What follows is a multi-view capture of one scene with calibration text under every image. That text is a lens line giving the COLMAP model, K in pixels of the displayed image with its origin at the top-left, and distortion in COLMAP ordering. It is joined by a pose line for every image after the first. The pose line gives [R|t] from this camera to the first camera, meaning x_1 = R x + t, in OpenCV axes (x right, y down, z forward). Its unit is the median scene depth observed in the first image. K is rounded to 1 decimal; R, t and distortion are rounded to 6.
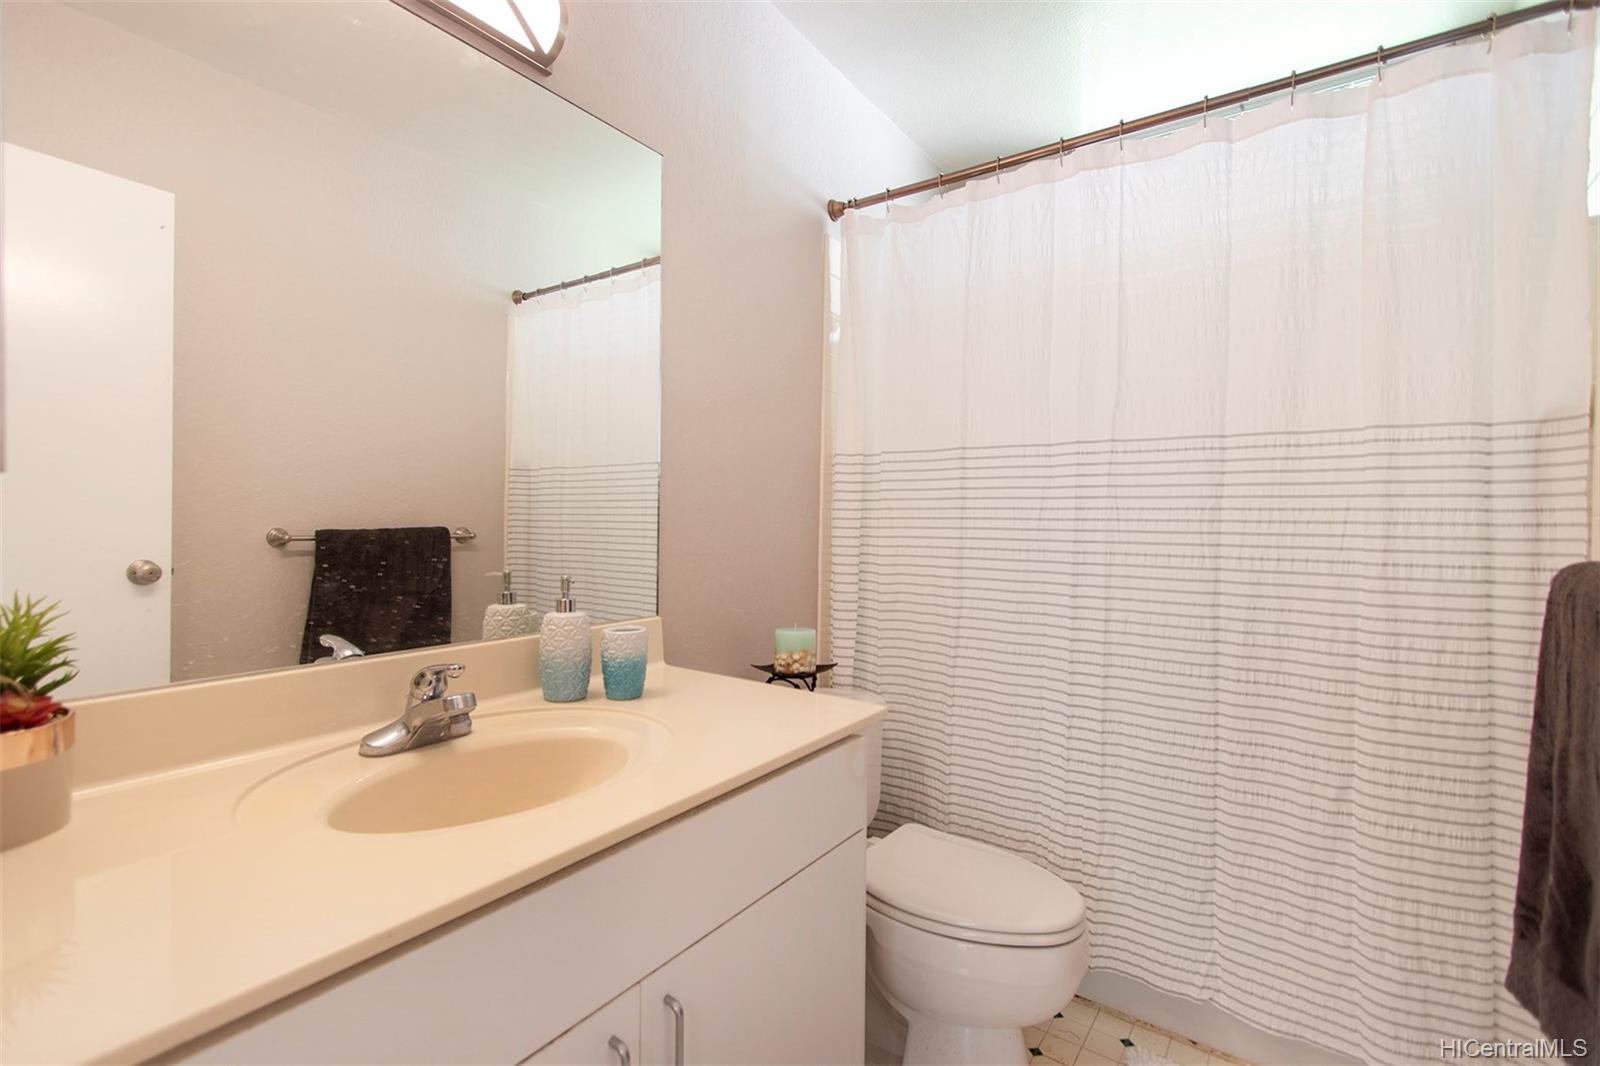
lens RADIAL K [[734.1, 0, 793.5], [0, 734.1, 528.9], [0, 0, 1]] dist [0.013542, 0.002176]
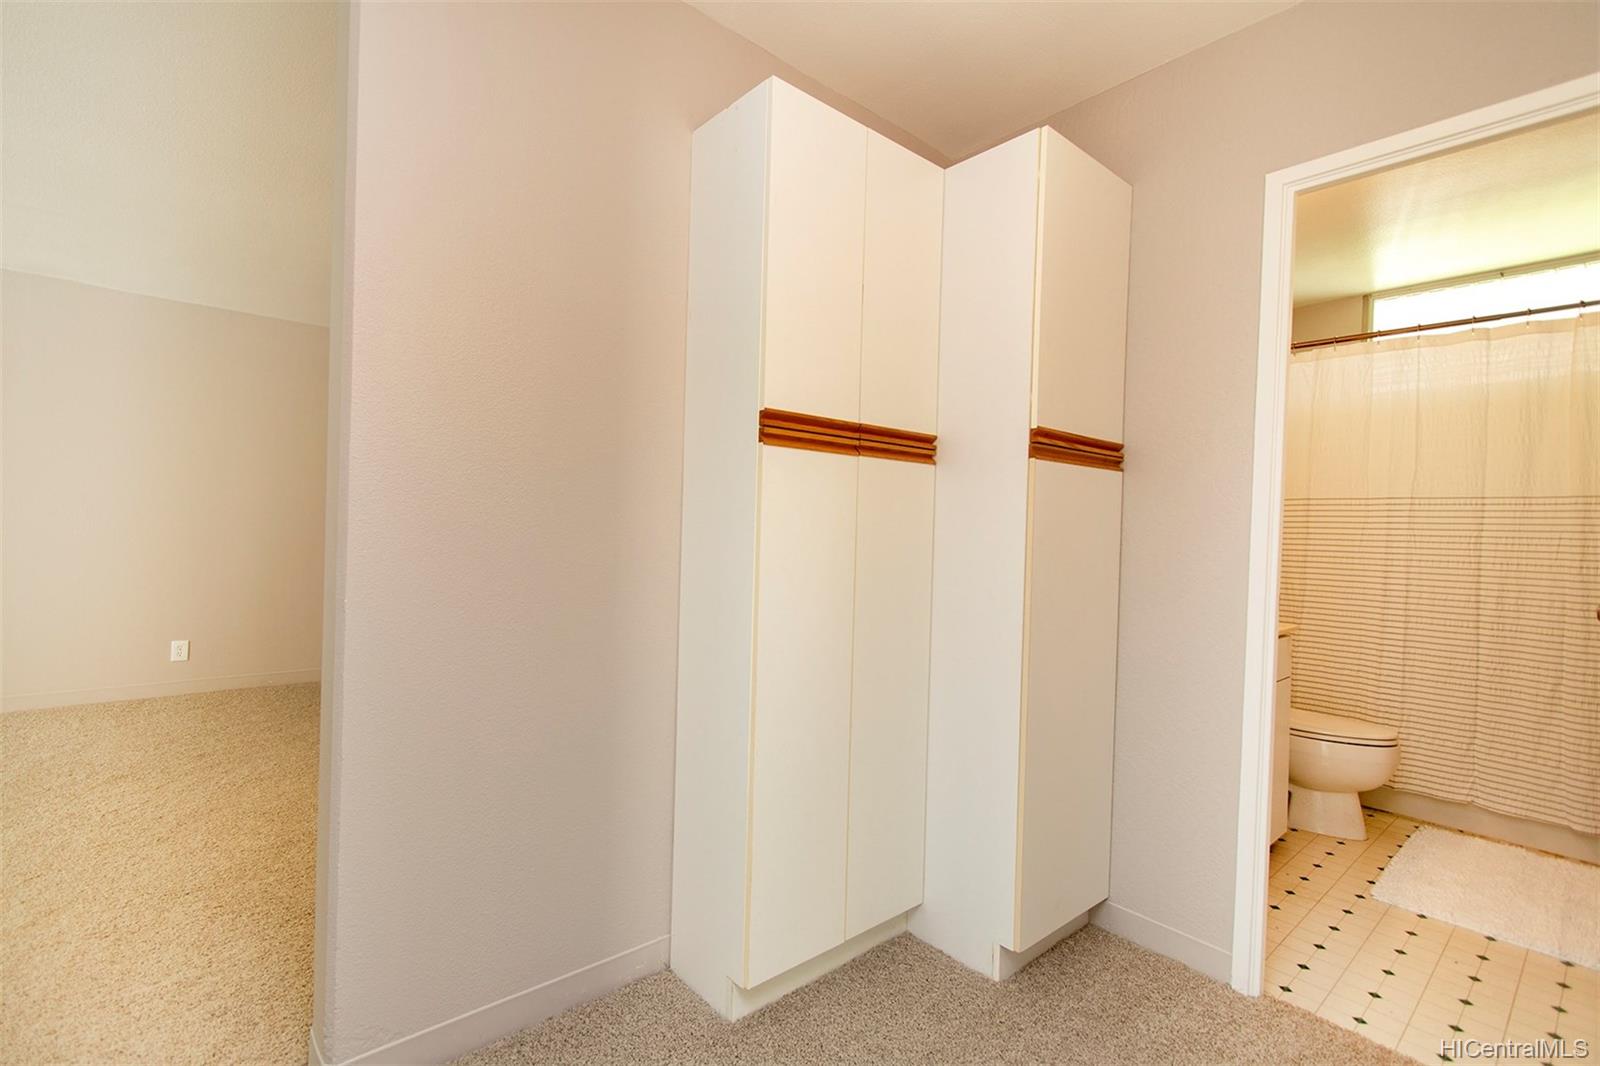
lens RADIAL K [[734.1, 0, 808.3], [0, 734.1, 534.1], [0, 0, 1]] dist [0.013542, 0.002176]
pose [[0.977294, 0.005213, -0.211822, -0.700716], [-0.004351, 0.999980, 0.004533, -0.036359], [0.211842, -0.003508, 0.977298, -1.221947]]
